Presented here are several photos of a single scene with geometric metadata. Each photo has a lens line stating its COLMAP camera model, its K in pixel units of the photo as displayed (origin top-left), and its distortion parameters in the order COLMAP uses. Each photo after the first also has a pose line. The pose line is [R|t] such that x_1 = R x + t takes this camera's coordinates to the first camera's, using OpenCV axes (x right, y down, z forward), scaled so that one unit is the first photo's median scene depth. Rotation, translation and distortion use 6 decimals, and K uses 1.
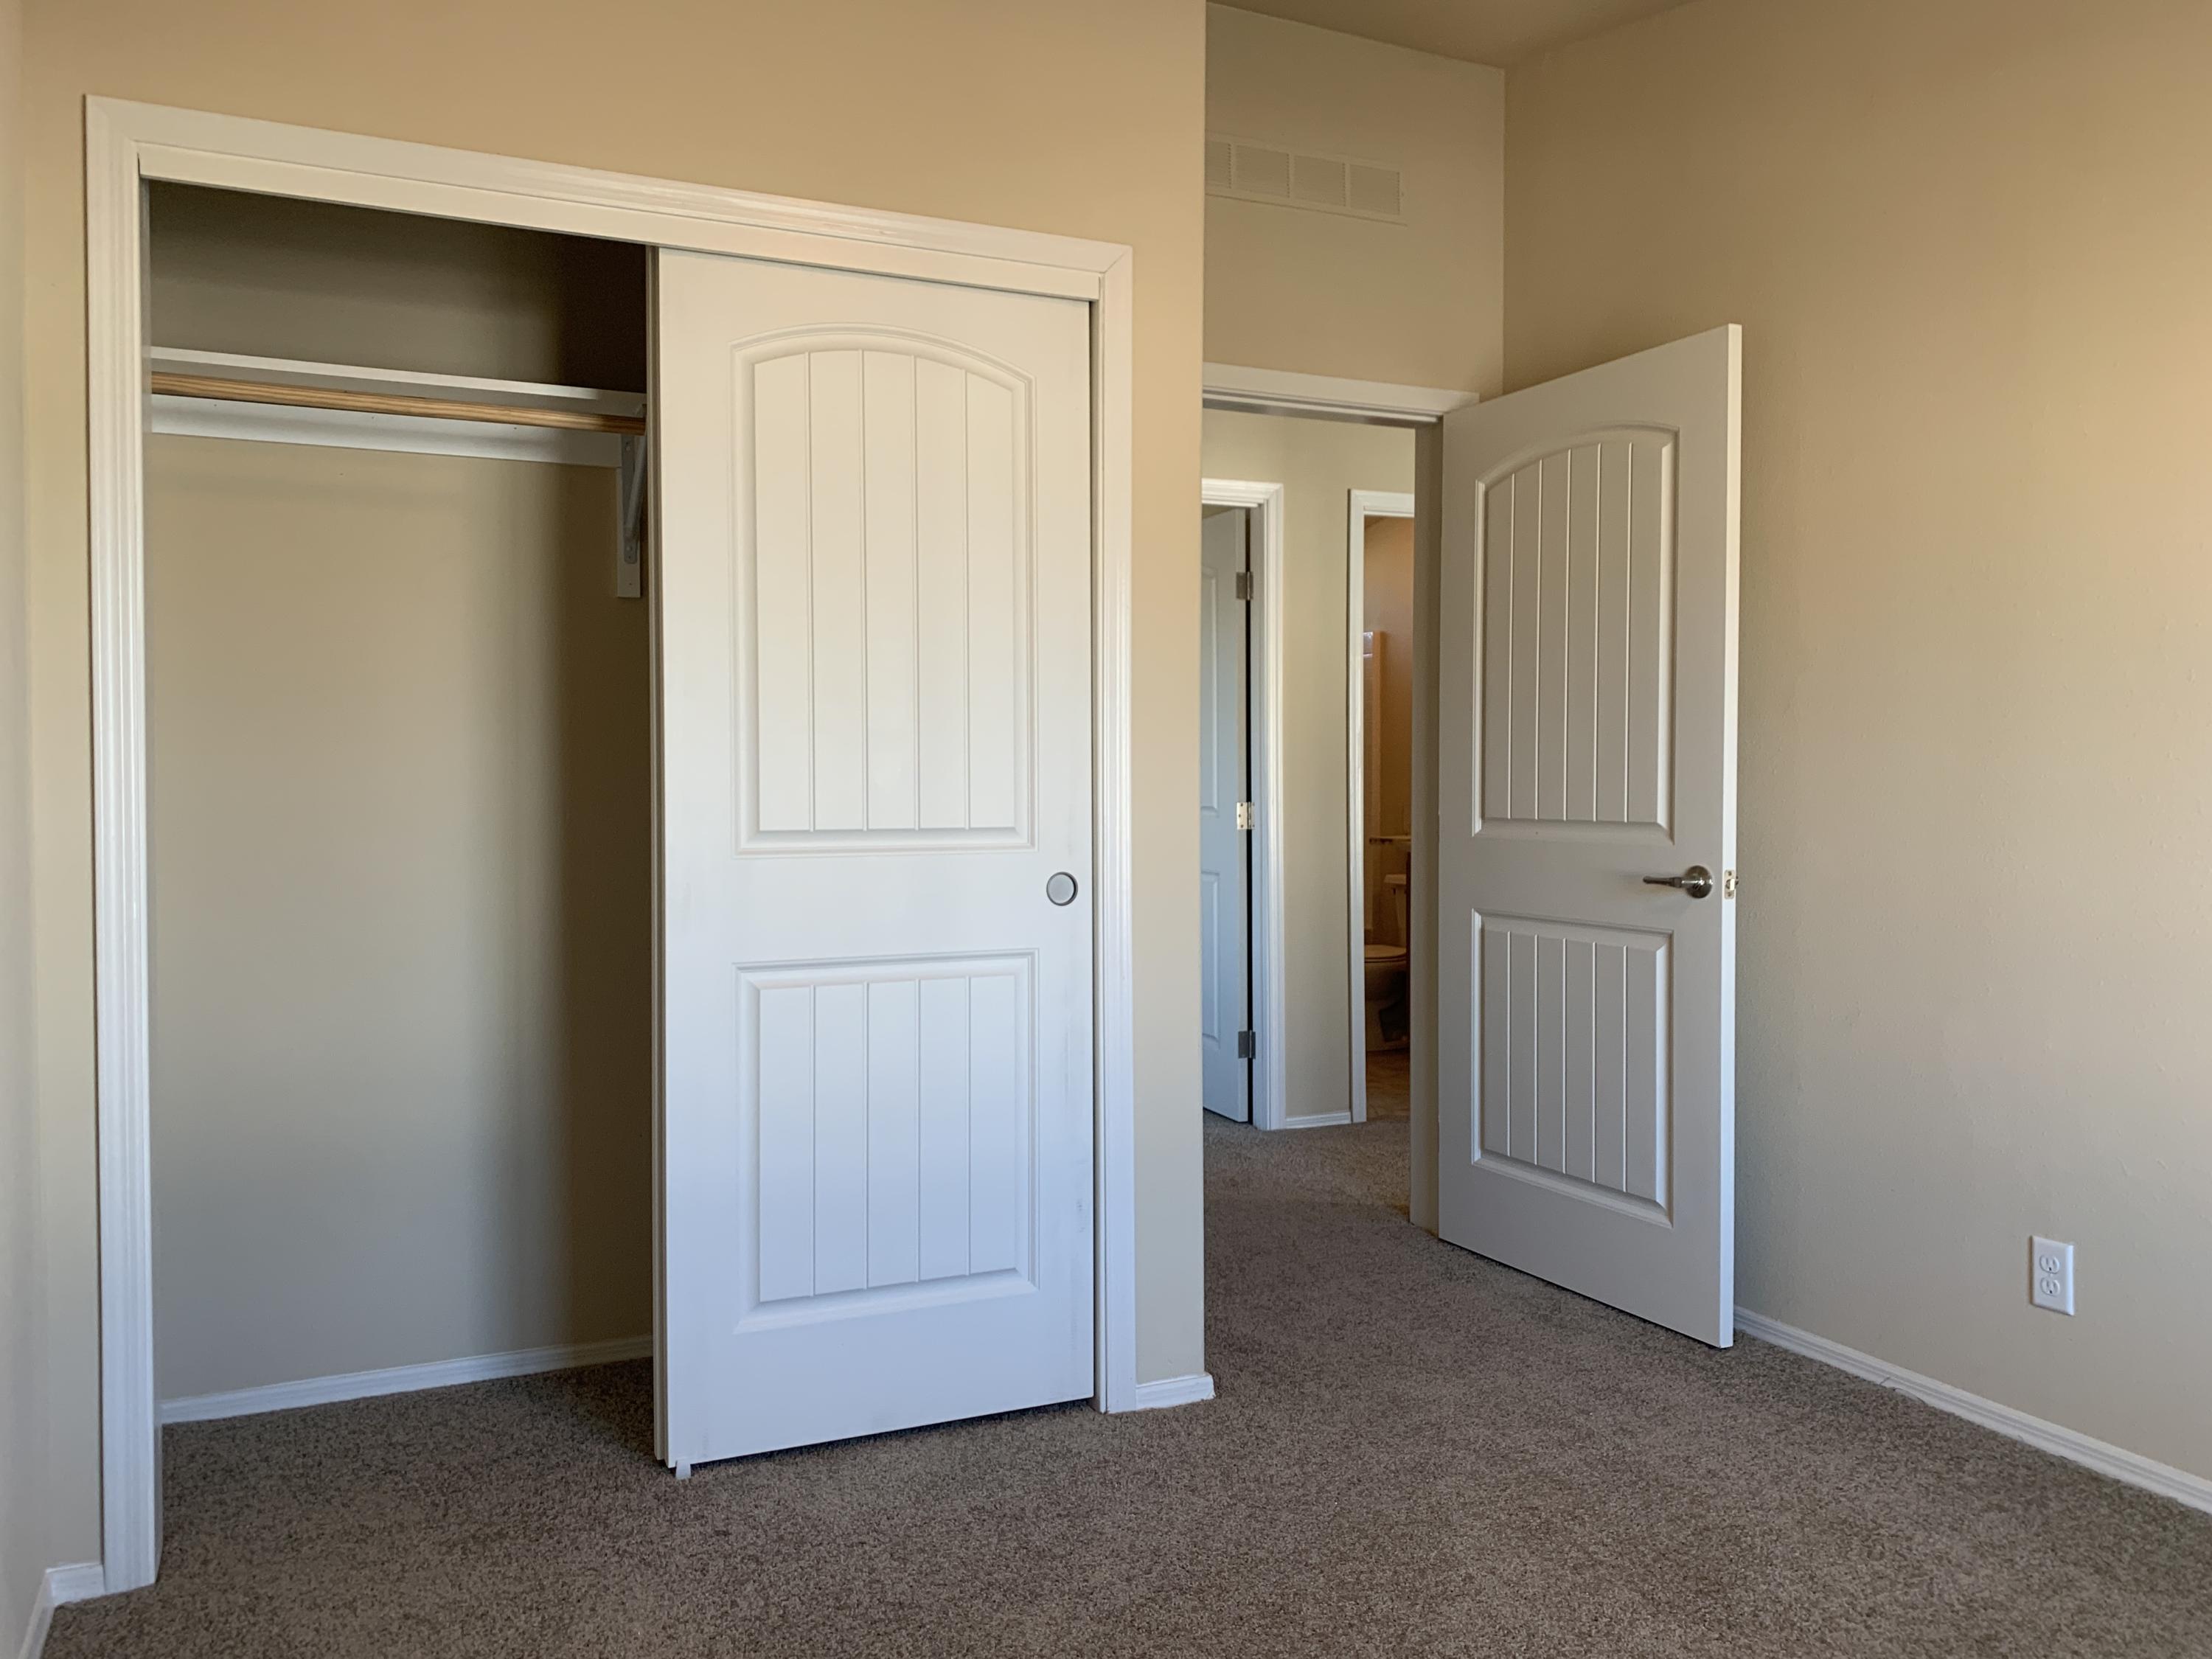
lens RADIAL K [[1686.8, 0, 1103.7], [0, 1686.8, 804.3], [0, 0, 1]] dist [0.028937, -0.033547]
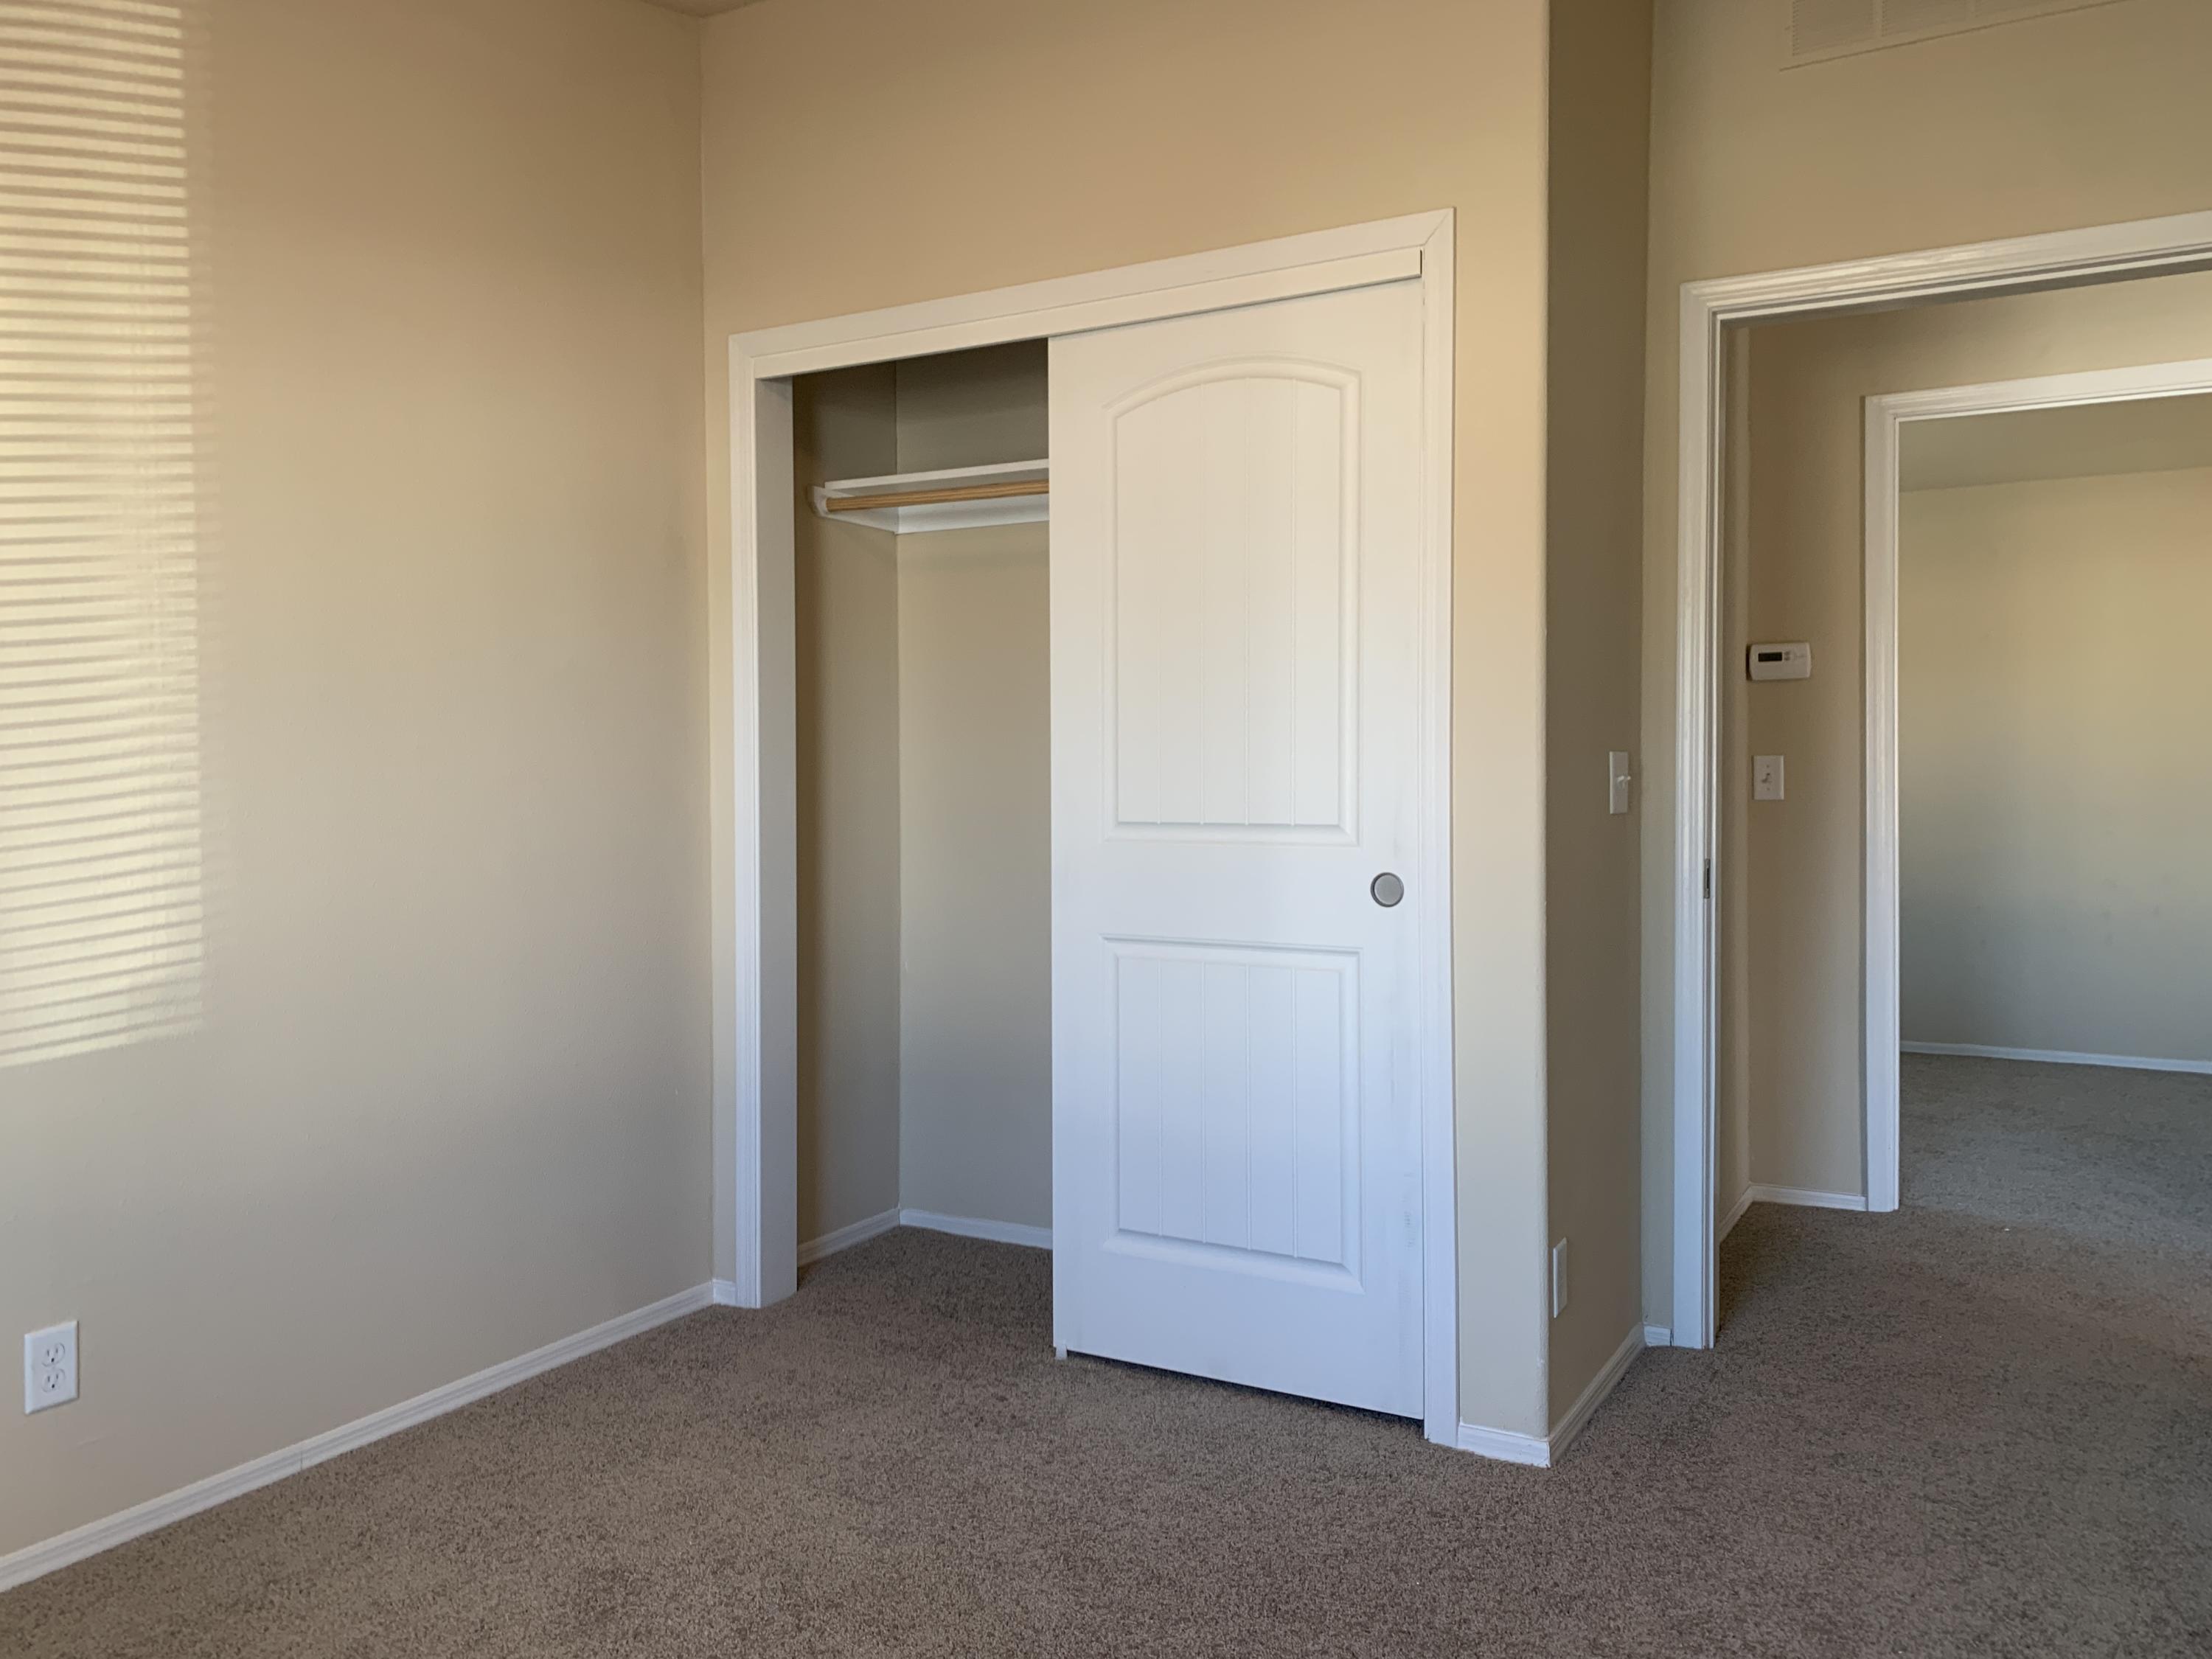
lens RADIAL K [[1686.8, 0, 1103.7], [0, 1686.8, 804.3], [0, 0, 1]] dist [0.028937, -0.033547]
pose [[0.579404, 0.012622, -0.814943, 0.680488], [-0.003409, 0.999909, 0.013063, -0.011089], [0.815033, -0.004791, 0.579394, 0.302775]]
